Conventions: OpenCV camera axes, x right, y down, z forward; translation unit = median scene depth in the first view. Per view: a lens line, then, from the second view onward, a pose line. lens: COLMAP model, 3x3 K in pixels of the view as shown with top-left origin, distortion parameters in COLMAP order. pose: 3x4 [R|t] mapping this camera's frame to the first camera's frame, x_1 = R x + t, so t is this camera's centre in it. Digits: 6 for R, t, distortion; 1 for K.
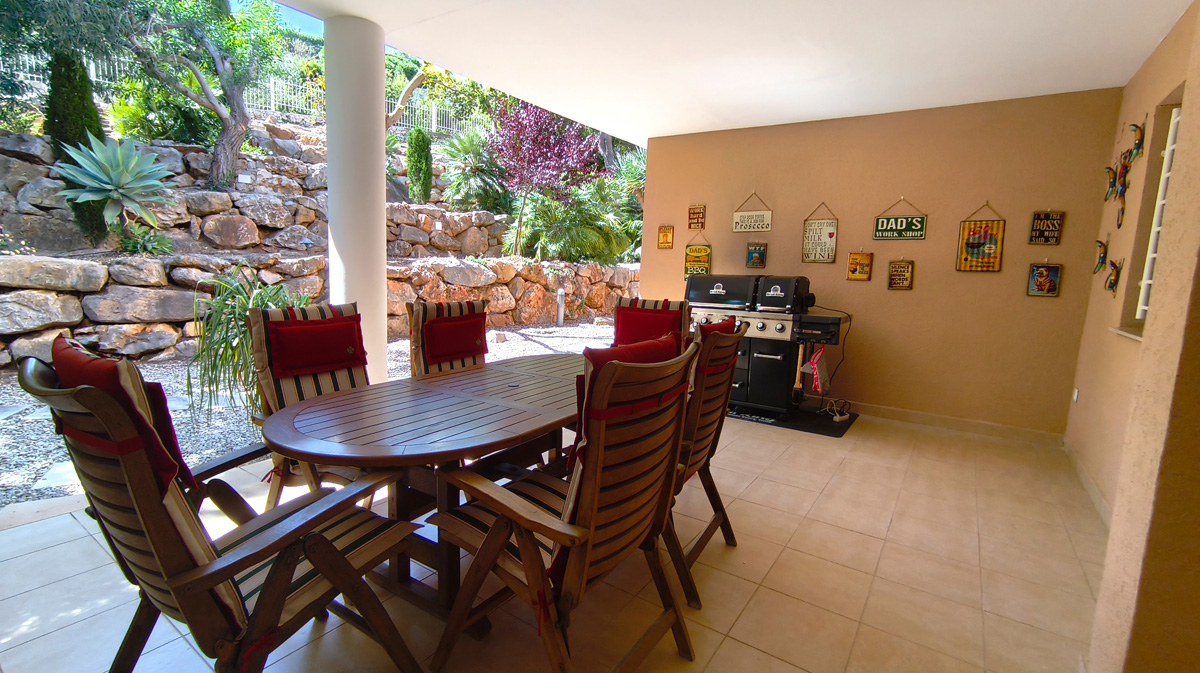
lens RADIAL K [[529.1, 0, 599.4], [0, 529.1, 336.4], [0, 0, 1]] dist [0.002422, 0.000190]
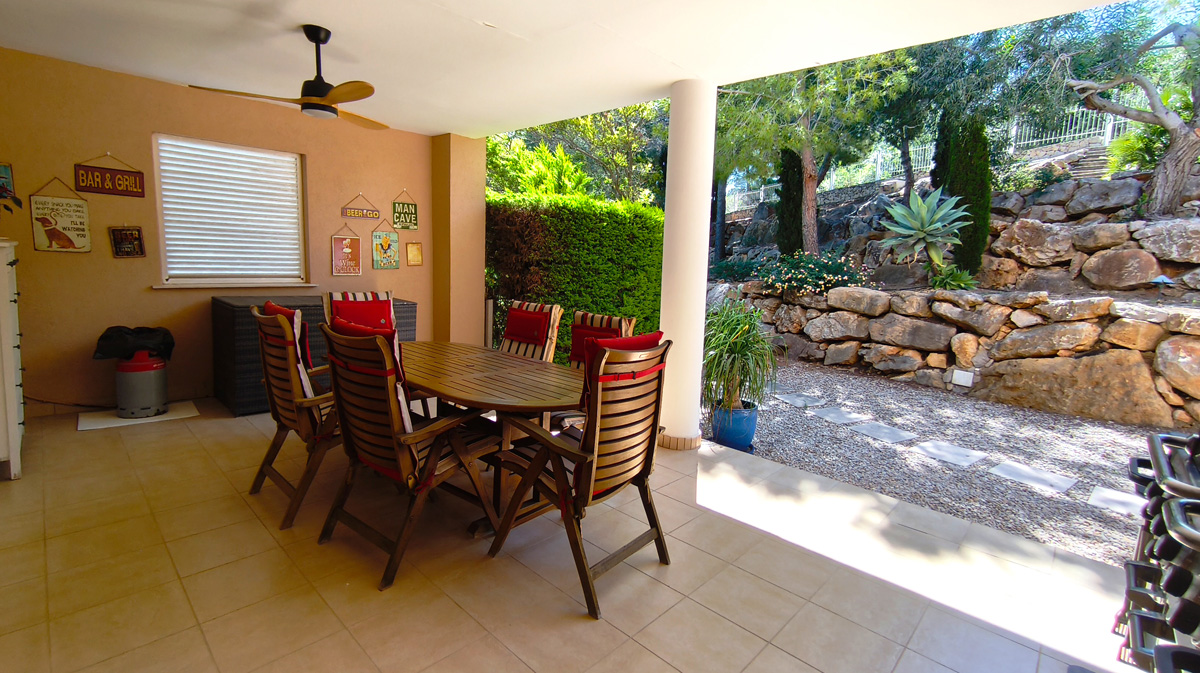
lens RADIAL K [[529.1, 0, 601.3], [0, 529.1, 331.5], [0, 0, 1]] dist [0.002422, 0.000190]
pose [[-0.158063, 0.093659, -0.982977, 0.333881], [-0.190207, 0.973960, 0.123386, -0.067699], [0.968936, 0.206472, -0.136132, 0.457605]]
